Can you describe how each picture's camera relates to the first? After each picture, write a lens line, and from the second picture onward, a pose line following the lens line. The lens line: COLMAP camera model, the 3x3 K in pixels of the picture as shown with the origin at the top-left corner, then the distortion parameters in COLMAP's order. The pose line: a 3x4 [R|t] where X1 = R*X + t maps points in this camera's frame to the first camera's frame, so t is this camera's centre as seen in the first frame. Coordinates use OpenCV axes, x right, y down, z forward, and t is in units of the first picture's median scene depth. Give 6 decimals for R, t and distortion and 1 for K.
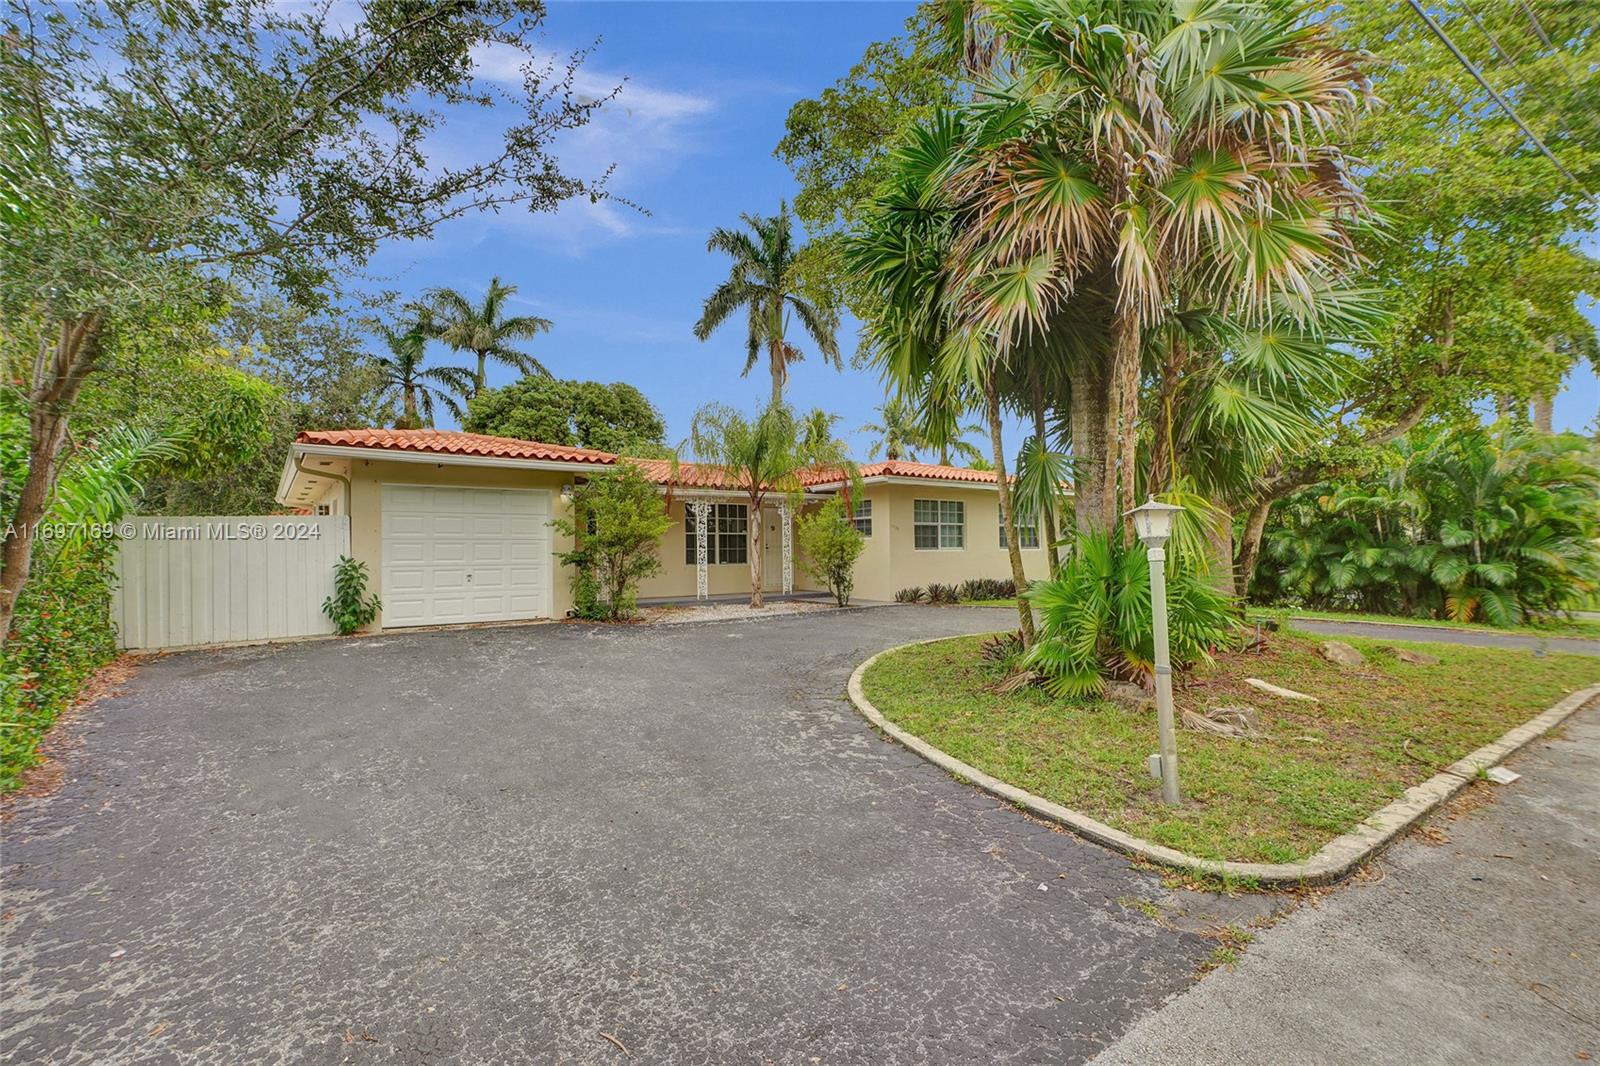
lens RADIAL K [[779.0, 0, 800.6], [0, 779.0, 532.9], [0, 0, 1]] dist [-0.000423, 0.001845]
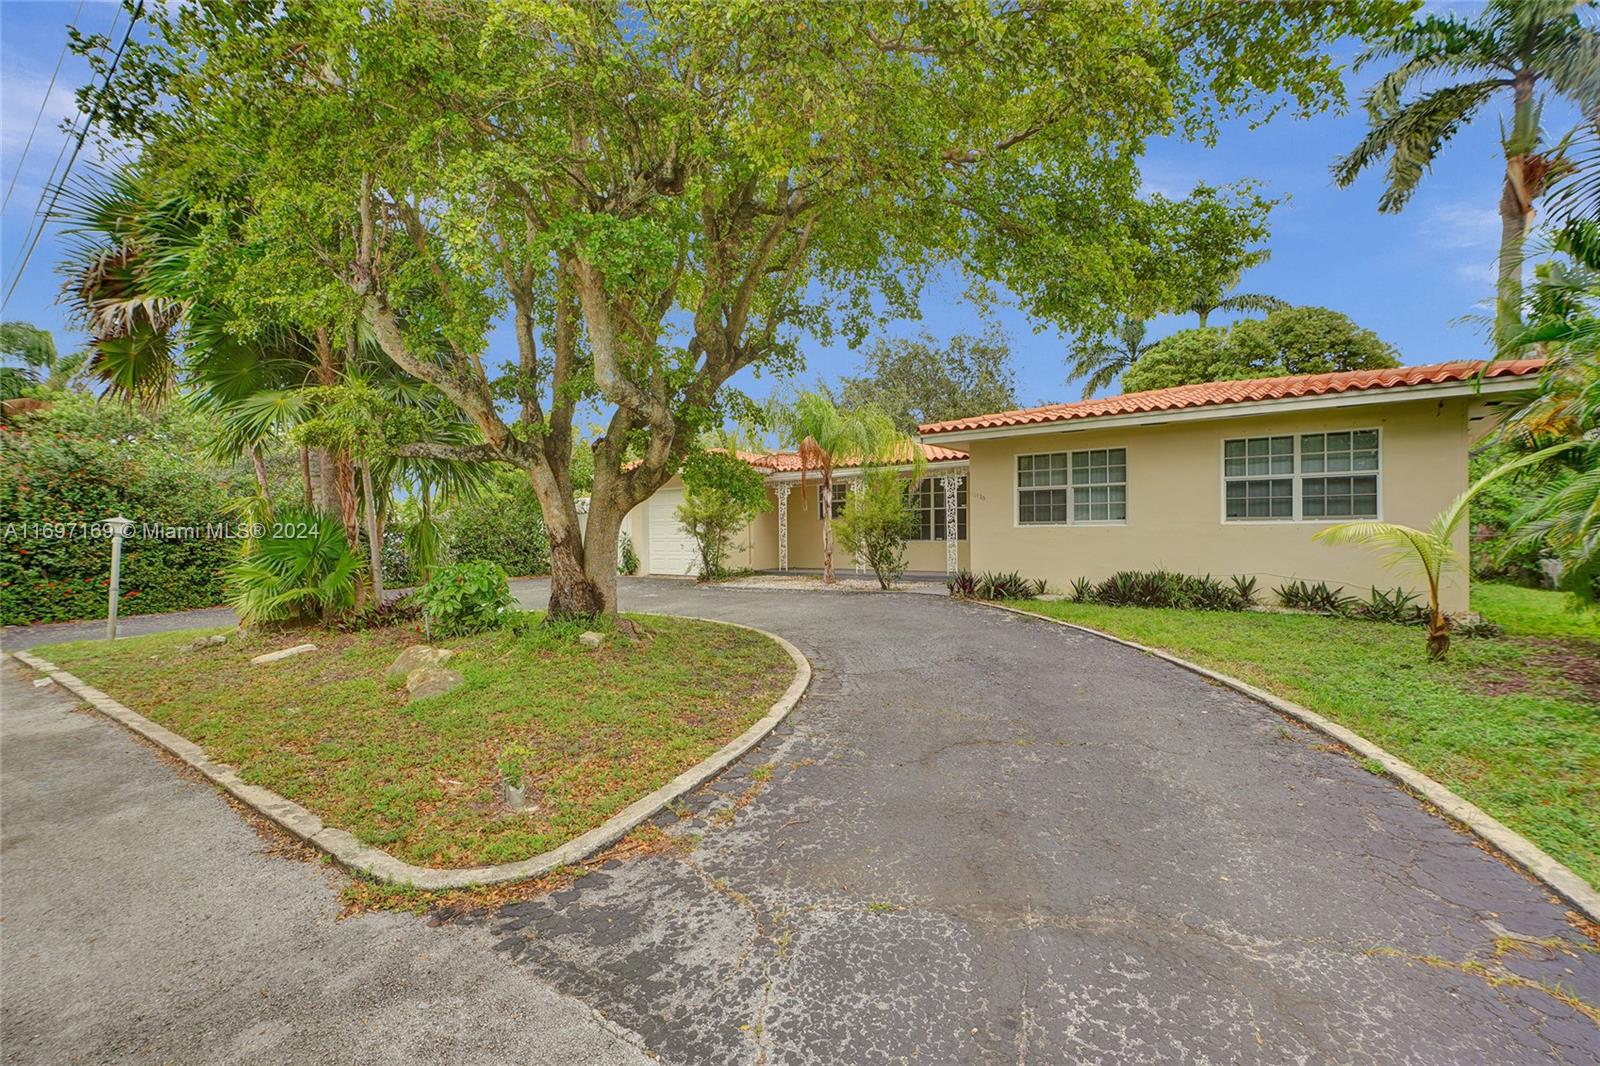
lens RADIAL K [[779.0, 0, 784.2], [0, 779.0, 536.2], [0, 0, 1]] dist [-0.000423, 0.001845]
pose [[0.220260, 0.010423, -0.975385, 0.868034], [0.035376, 0.999200, 0.018666, 0.011308], [0.974799, -0.038616, 0.219715, 0.688964]]
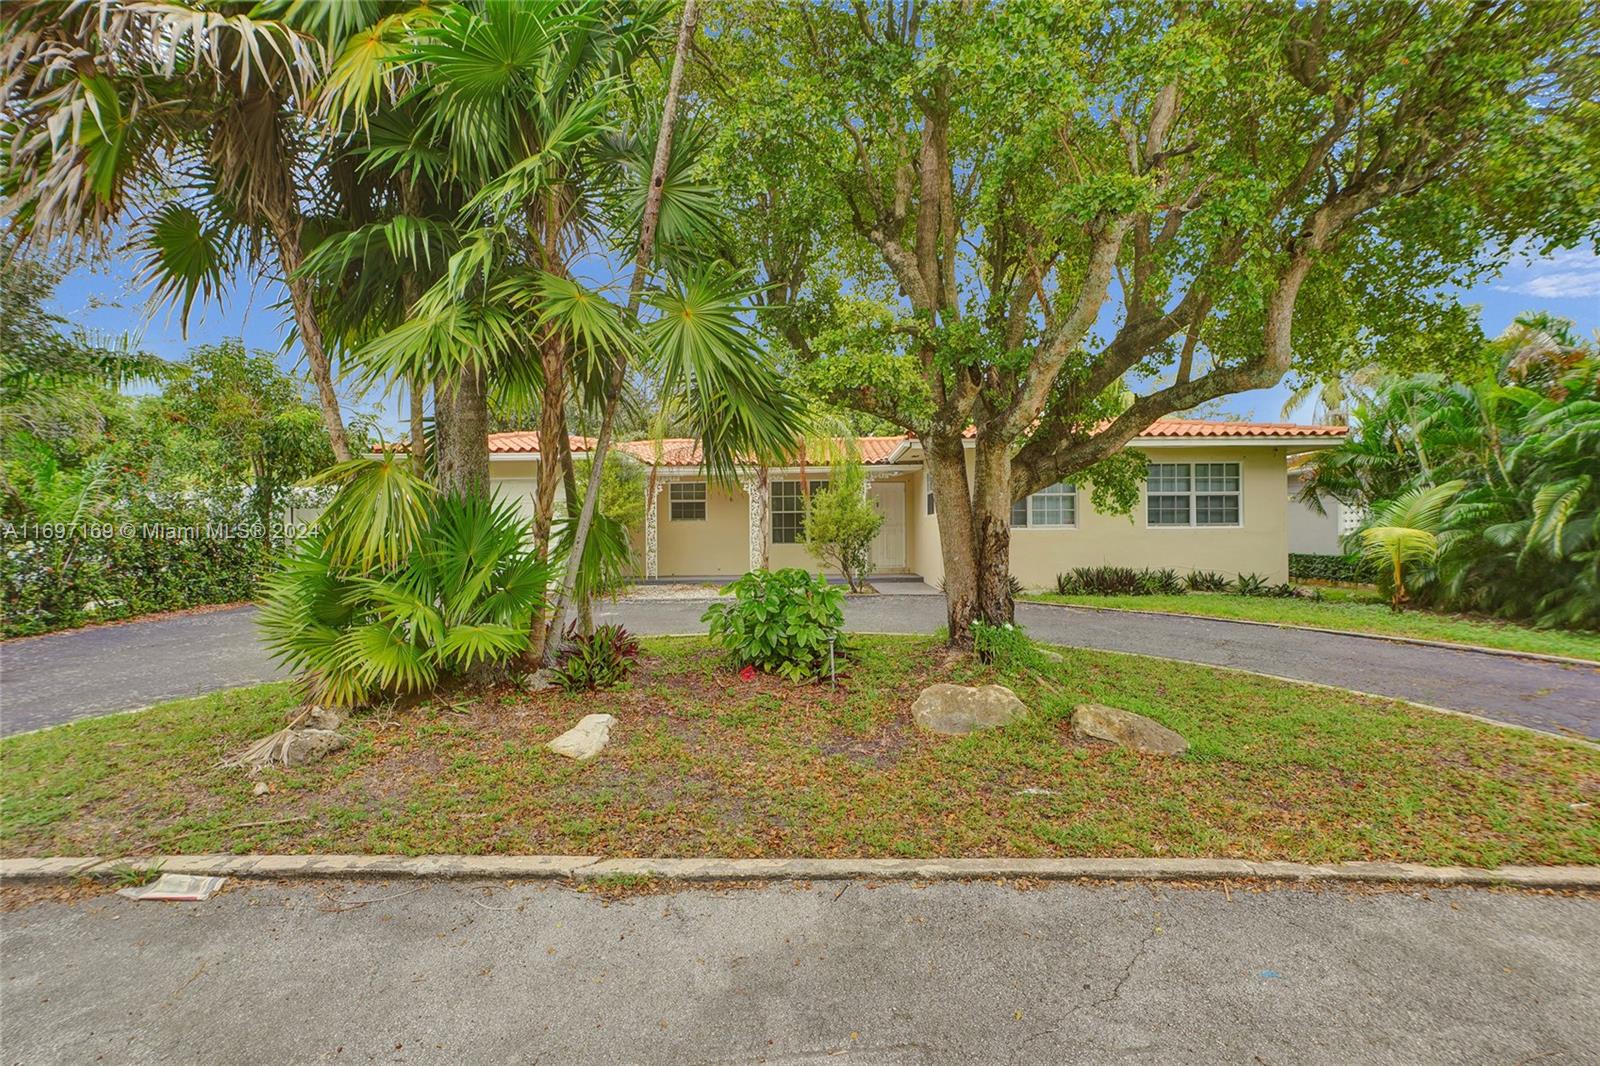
lens RADIAL K [[779.0, 0, 797.0], [0, 779.0, 536.0], [0, 0, 1]] dist [-0.000423, 0.001845]
pose [[0.790843, 0.004655, -0.612001, 0.460490], [0.018085, 0.999357, 0.030970, -0.000665], [0.611751, -0.035561, 0.790250, 0.214326]]
